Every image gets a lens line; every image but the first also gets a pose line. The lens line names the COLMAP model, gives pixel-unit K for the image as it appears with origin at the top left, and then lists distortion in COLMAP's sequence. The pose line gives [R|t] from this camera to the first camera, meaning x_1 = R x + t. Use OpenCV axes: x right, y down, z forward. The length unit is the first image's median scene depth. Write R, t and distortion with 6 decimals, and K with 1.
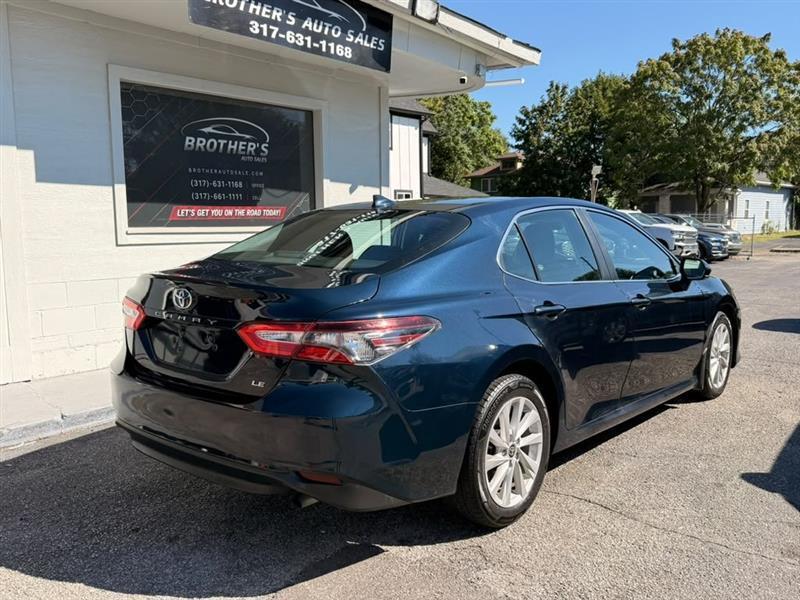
lens RADIAL K [[714.6, 0, 400.0], [0, 714.6, 300.0], [0, 0, 1]] dist [0.100511, -0.216083]
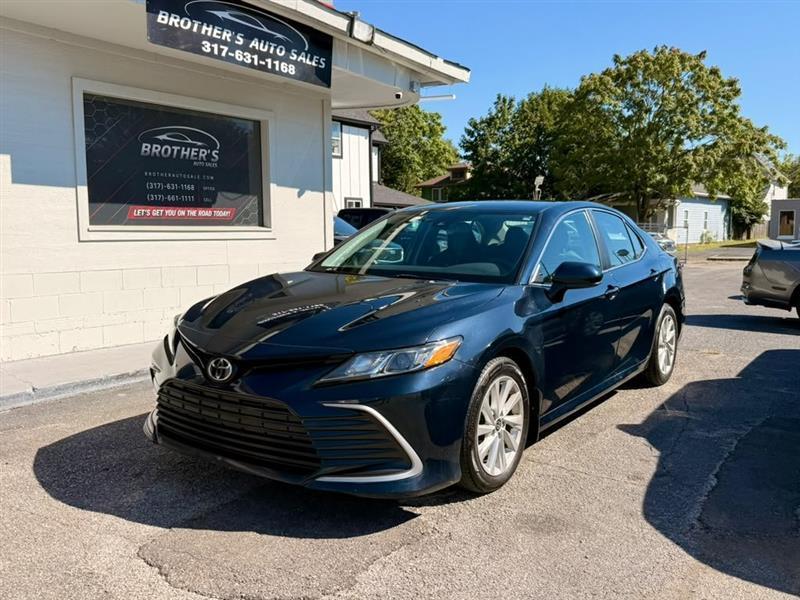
lens RADIAL K [[717.5, 0, 395.2], [0, 717.5, 299.5], [0, 0, 1]] dist [0.128646, -0.311454]
pose [[0.998341, -0.000397, 0.057582, 0.021262], [0.001222, 0.999897, -0.014295, 0.025237], [-0.057571, 0.014342, 0.998238, -0.111702]]
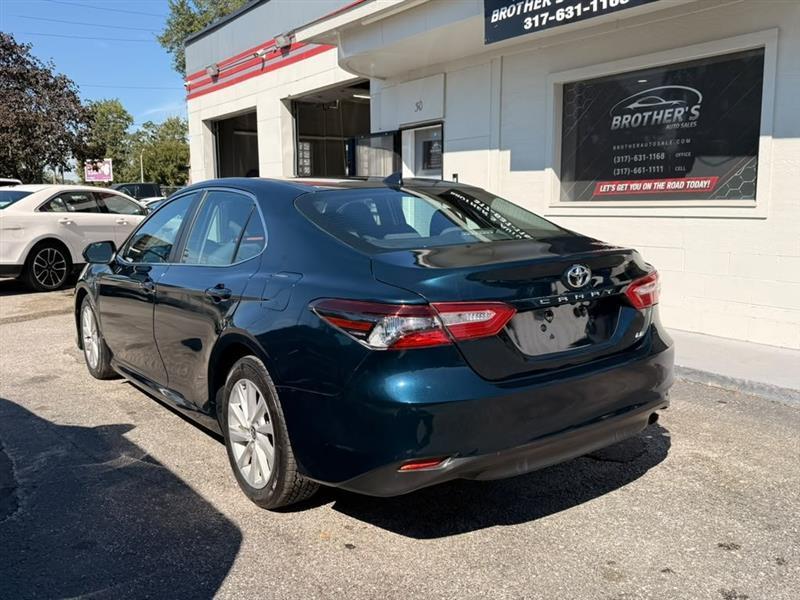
lens RADIAL K [[717.9, 0, 401.7], [0, 717.9, 301.1], [0, 0, 1]] dist [0.125252, -0.302822]
pose [[-0.268981, 0.141210, -0.952737, 0.814351], [-0.094852, 0.980501, 0.172105, -0.107011], [0.958463, 0.136662, -0.250343, 0.949821]]
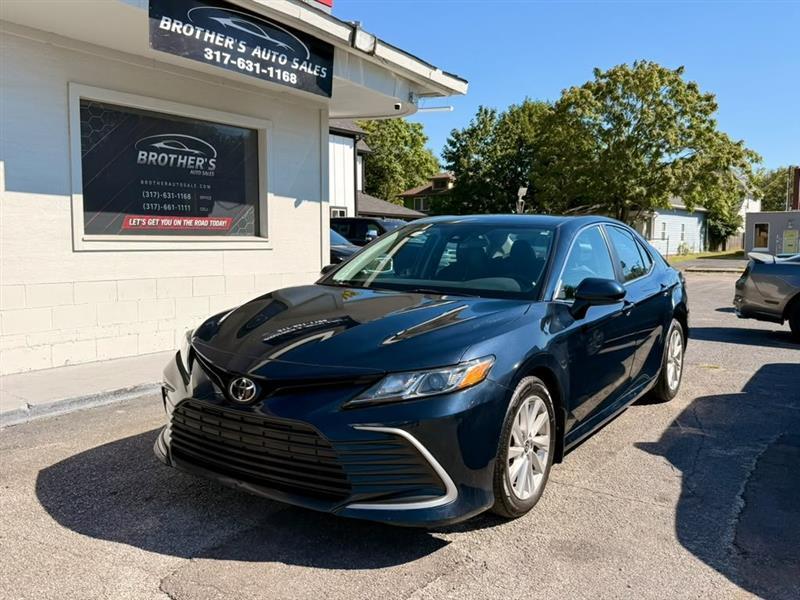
lens RADIAL K [[717.4, 0, 401.5], [0, 717.4, 295.0], [0, 0, 1]] dist [0.121731, -0.283905]
pose [[0.995367, 0.006003, 0.095963, -0.011413], [-0.002913, 0.999474, -0.032311, 0.018960], [-0.096107, 0.031882, 0.994860, -0.093060]]
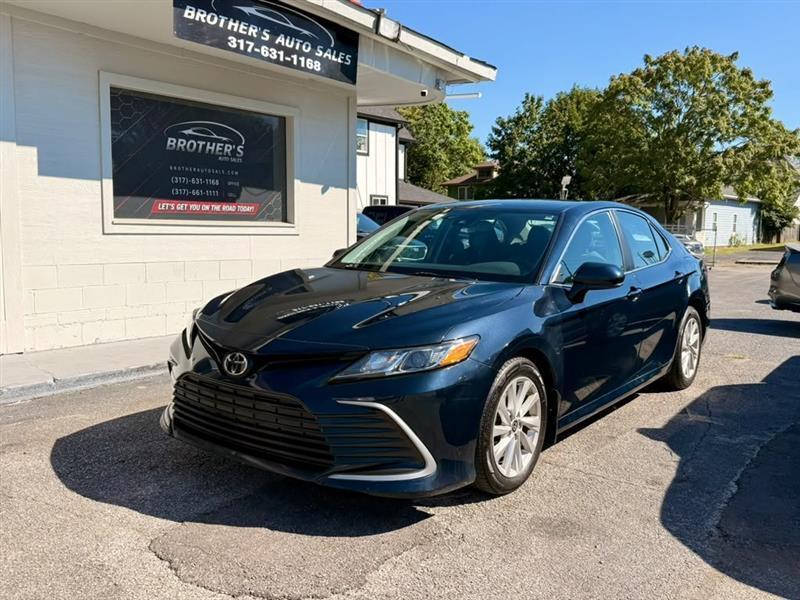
lens RADIAL K [[717.4, 0, 401.5], [0, 717.4, 295.0], [0, 0, 1]] dist [0.121731, -0.283905]
pose [[0.999328, 0.017822, 0.032023, 0.026549], [-0.017278, 0.999703, -0.017175, 0.025267], [-0.032319, 0.016610, 0.999340, -0.108187]]
